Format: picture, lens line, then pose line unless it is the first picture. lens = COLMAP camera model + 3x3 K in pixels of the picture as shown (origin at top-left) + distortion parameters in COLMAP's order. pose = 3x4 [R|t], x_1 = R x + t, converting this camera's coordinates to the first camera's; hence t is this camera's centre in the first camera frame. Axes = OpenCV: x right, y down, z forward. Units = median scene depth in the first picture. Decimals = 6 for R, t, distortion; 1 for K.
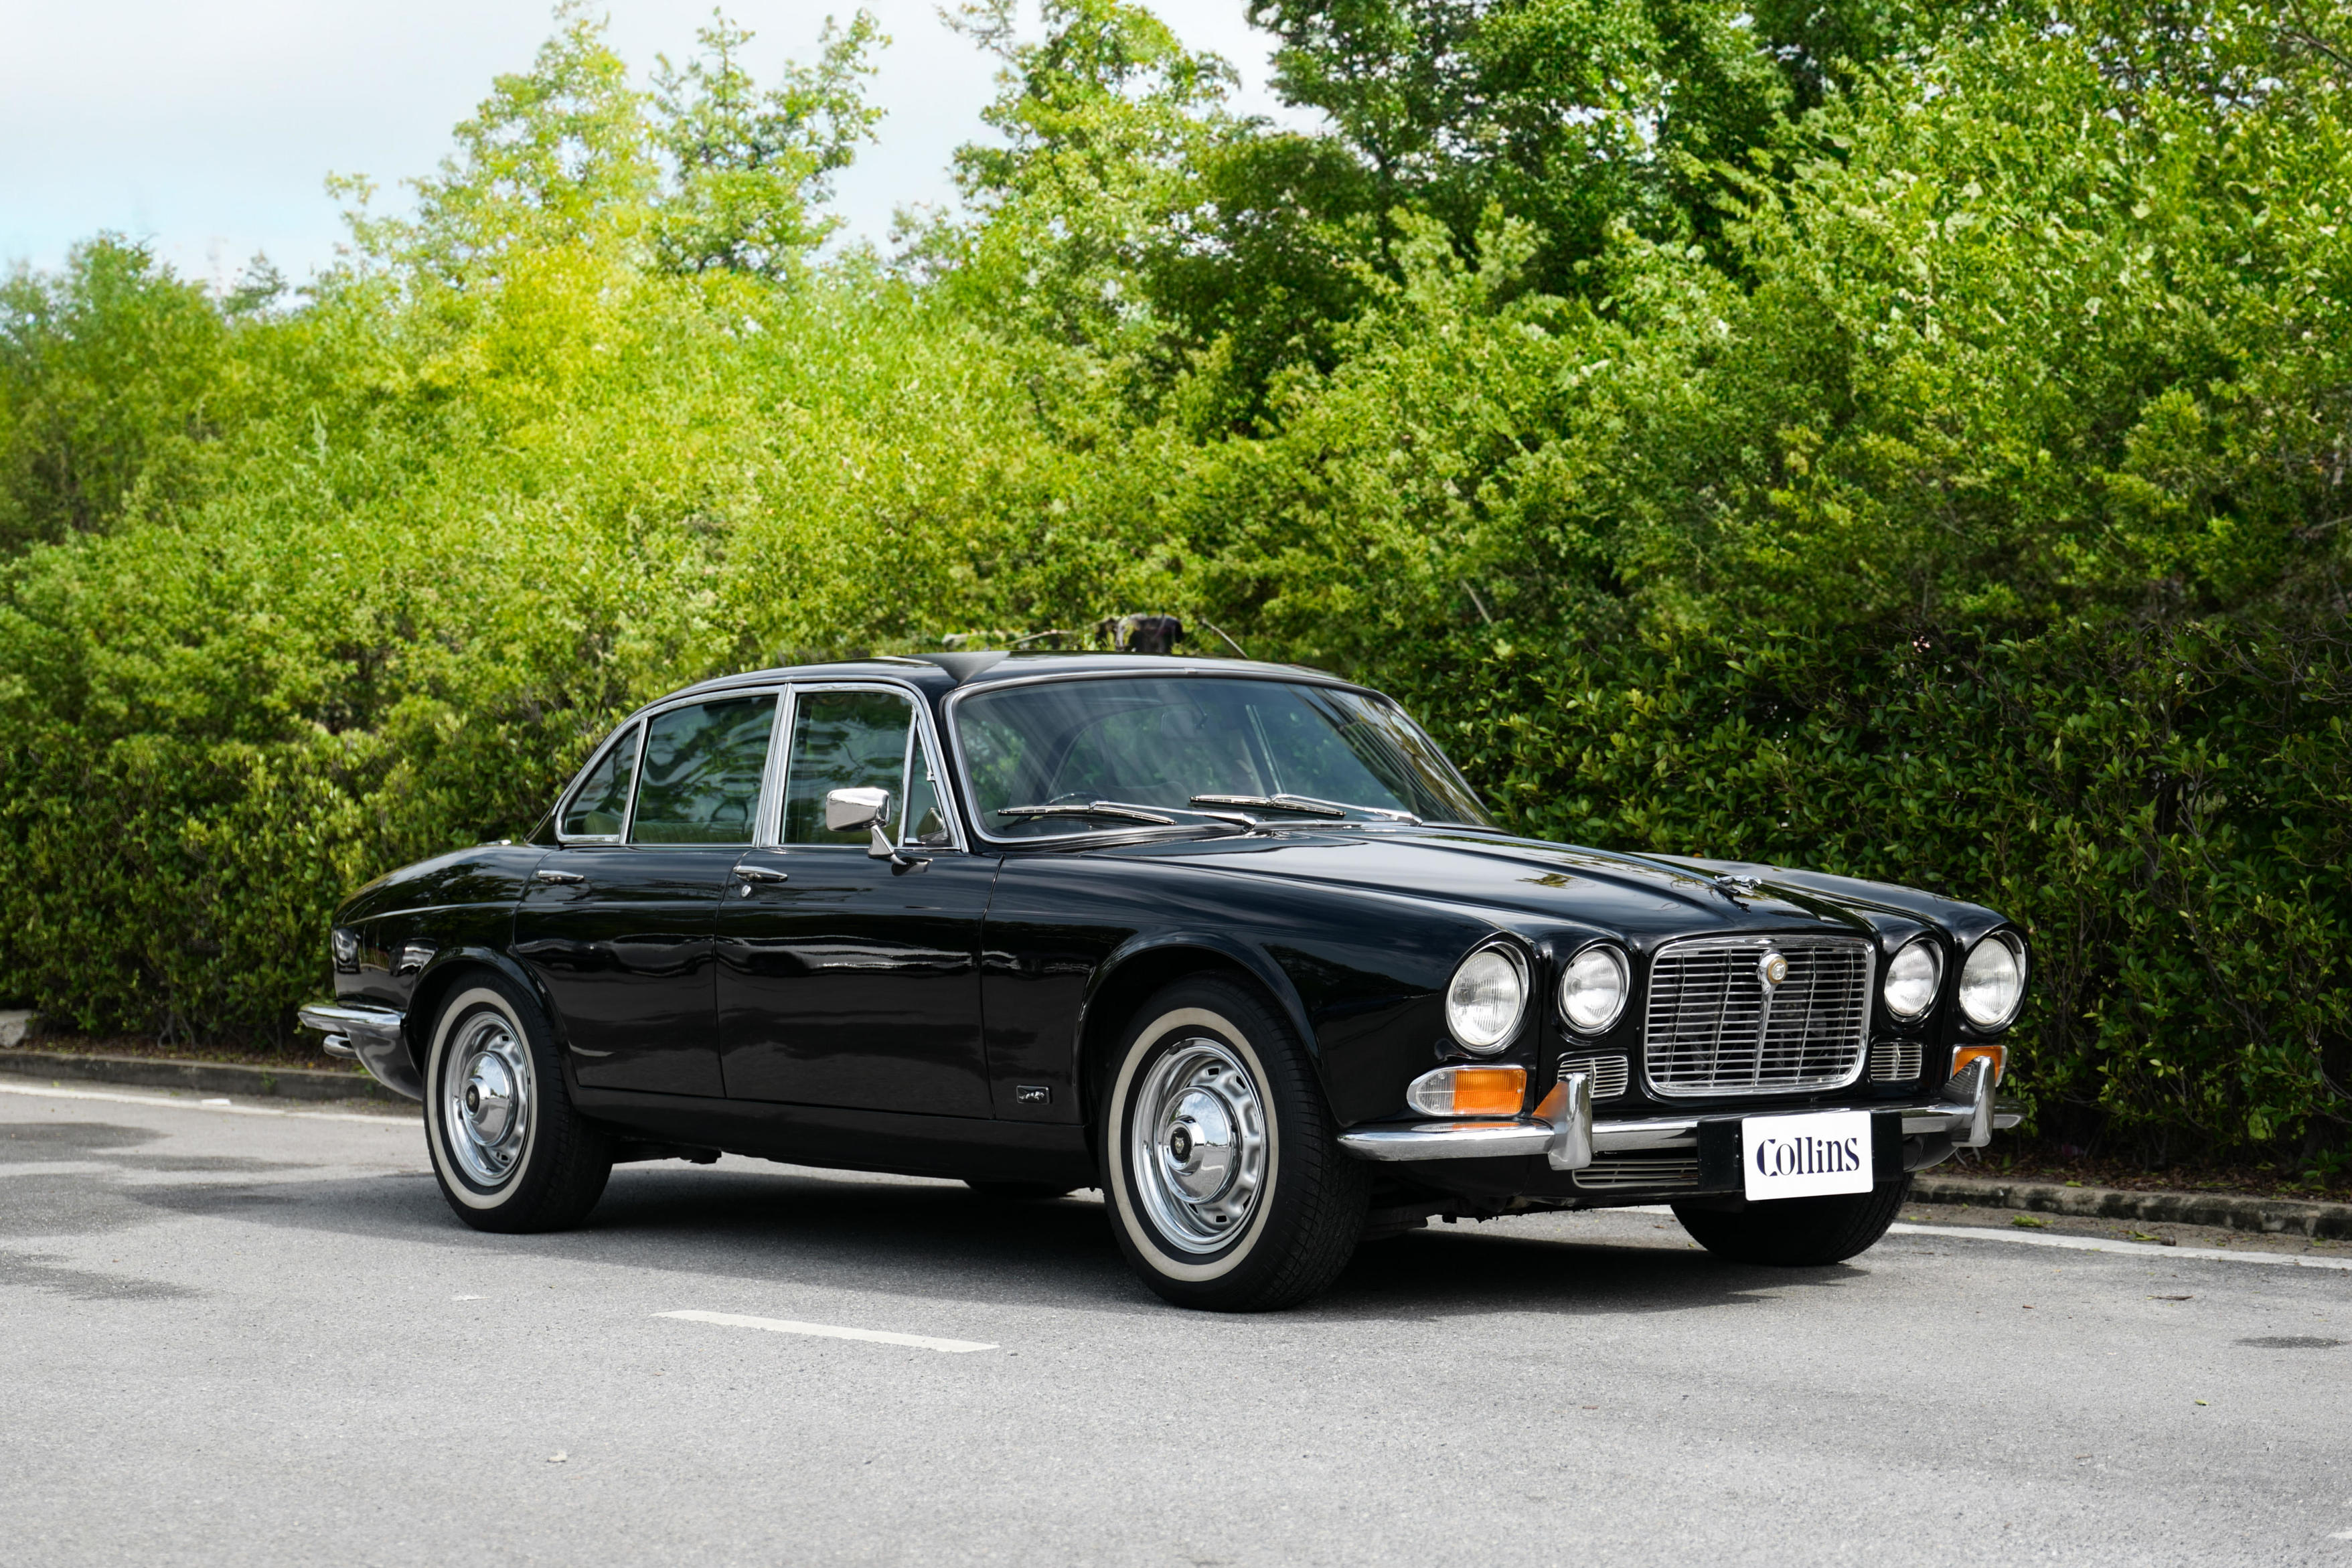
lens RADIAL K [[4398.2, 0, 1176.0], [0, 4398.2, 784.0], [0, 0, 1]] dist [0.025848, 0.036920]
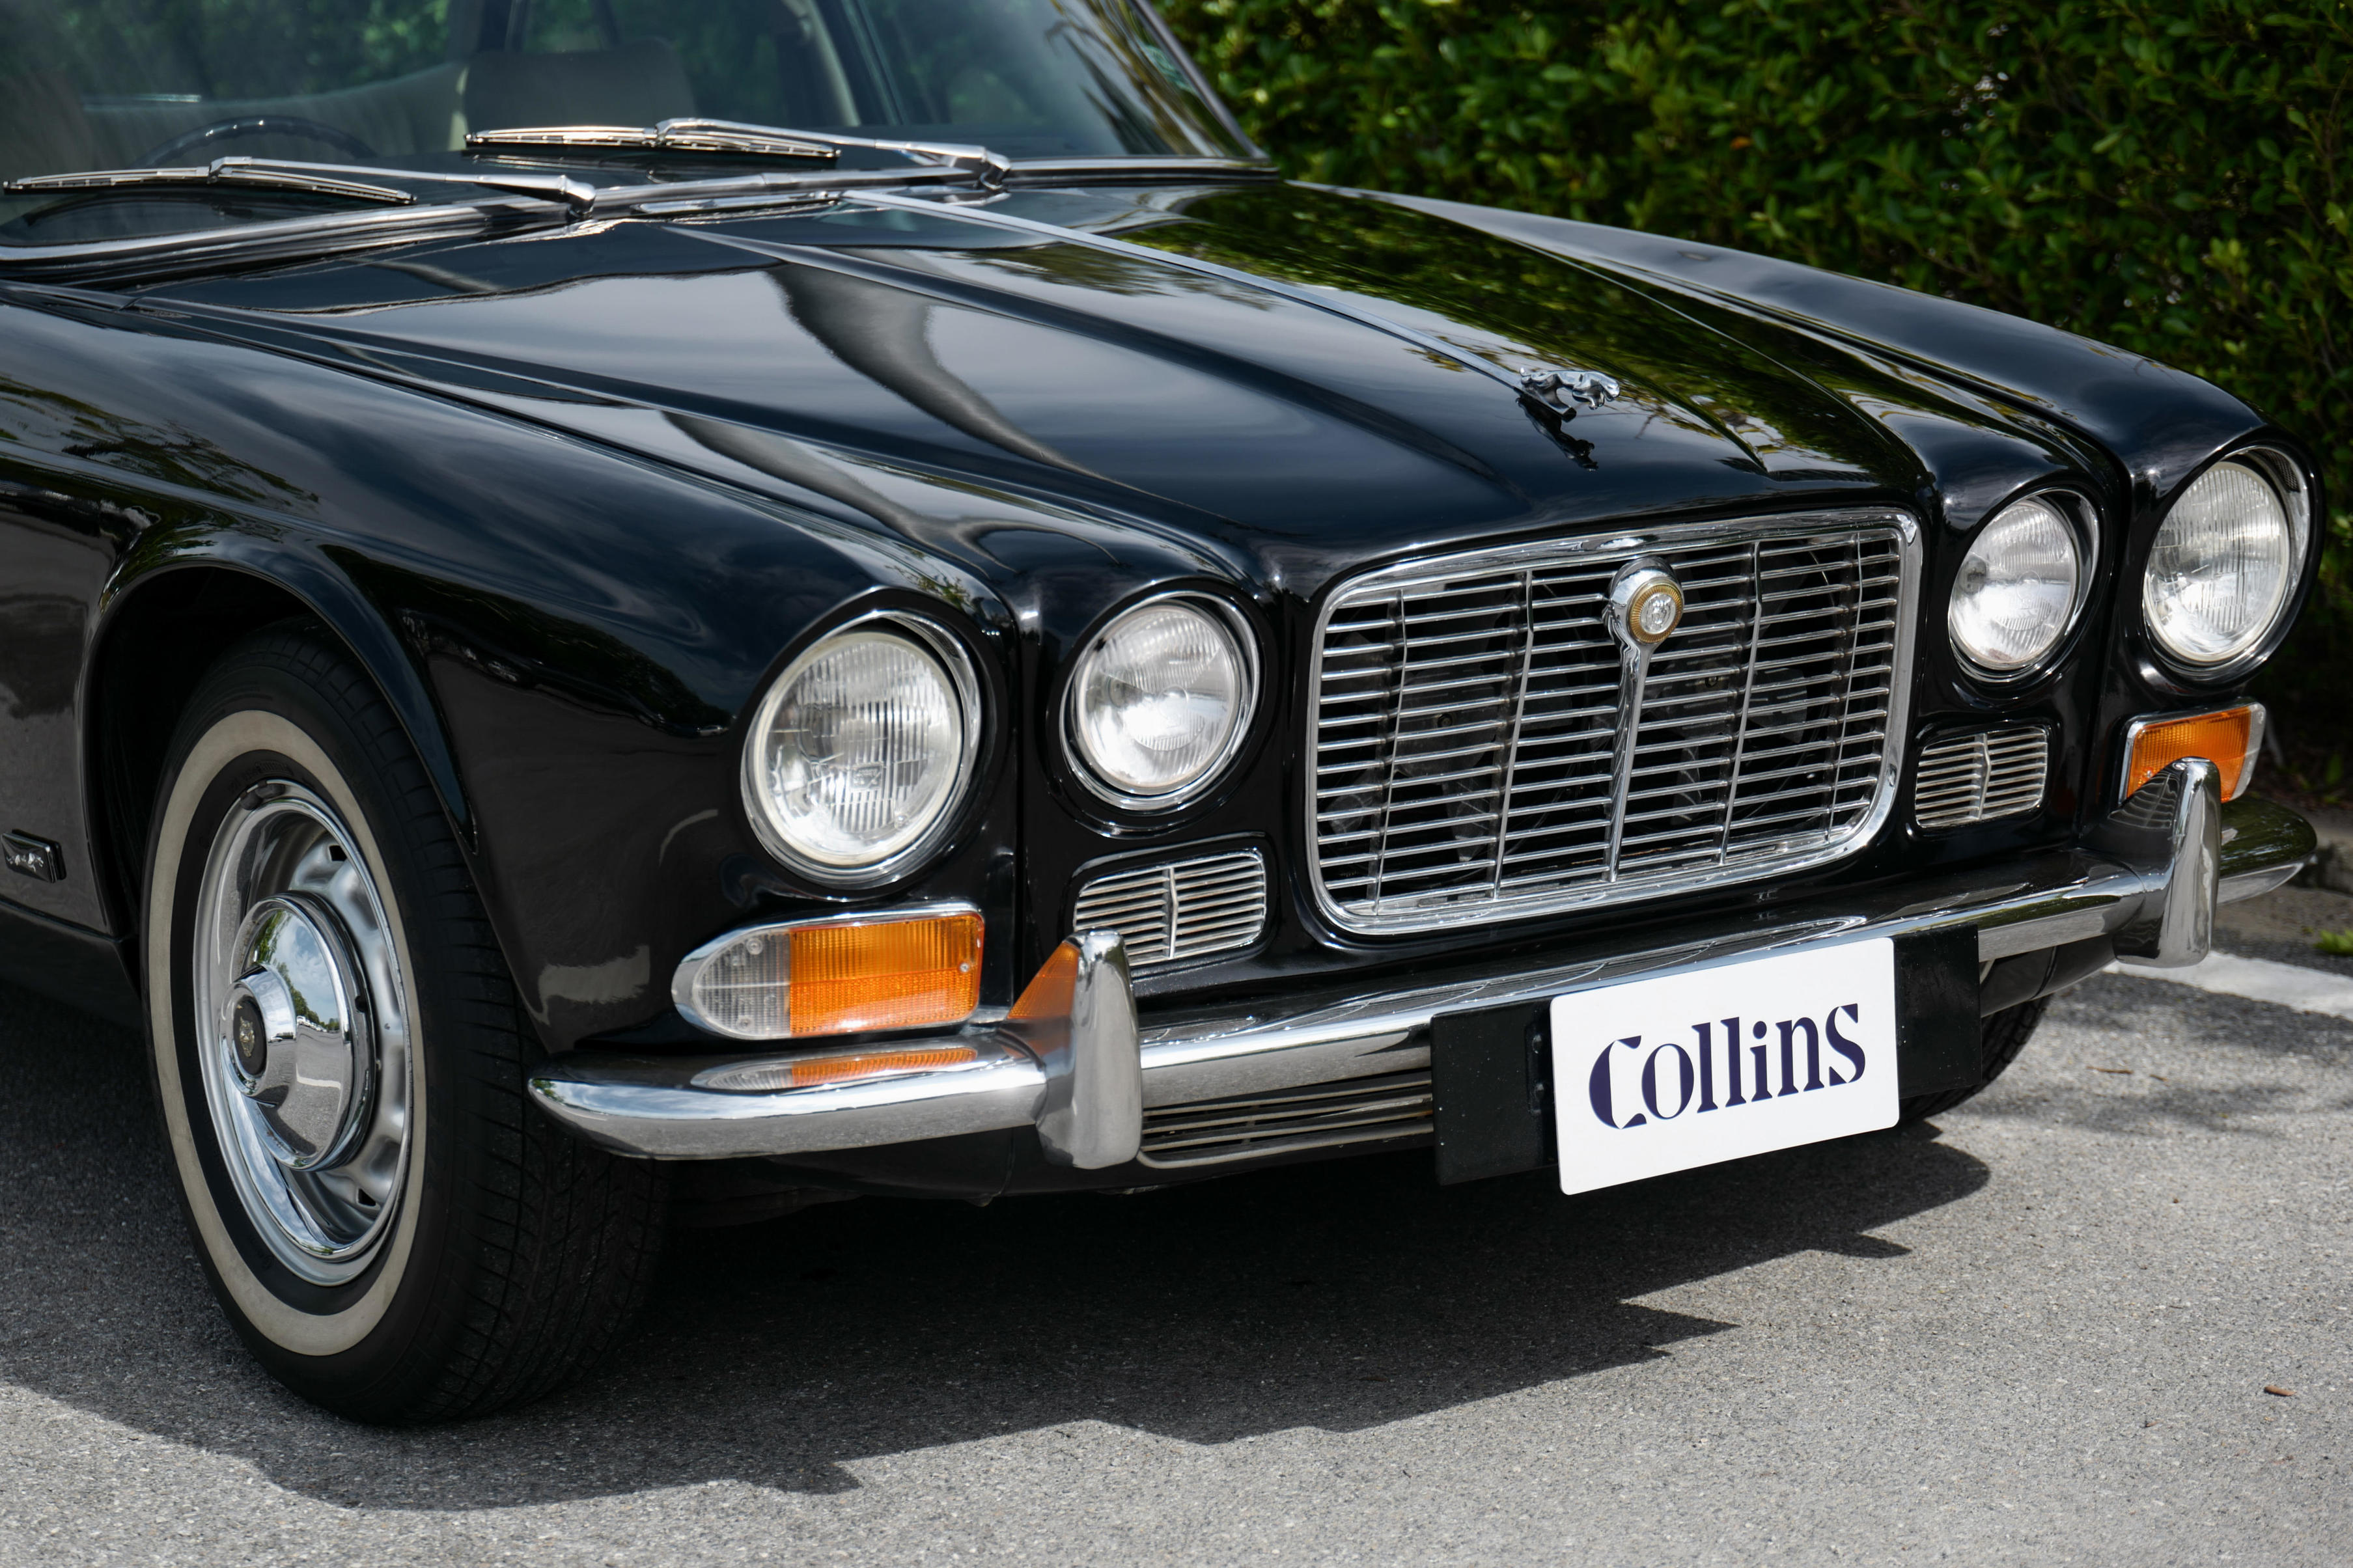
lens RADIAL K [[5358.4, 0, 1176.5], [0, 5358.4, 784.0], [0, 0, 1]] dist [0.177069, -0.042490]
pose [[0.998062, -0.017503, -0.059710, 0.121459], [0.027817, 0.983899, 0.176545, -0.030570], [0.055659, -0.177864, 0.982480, 0.505673]]
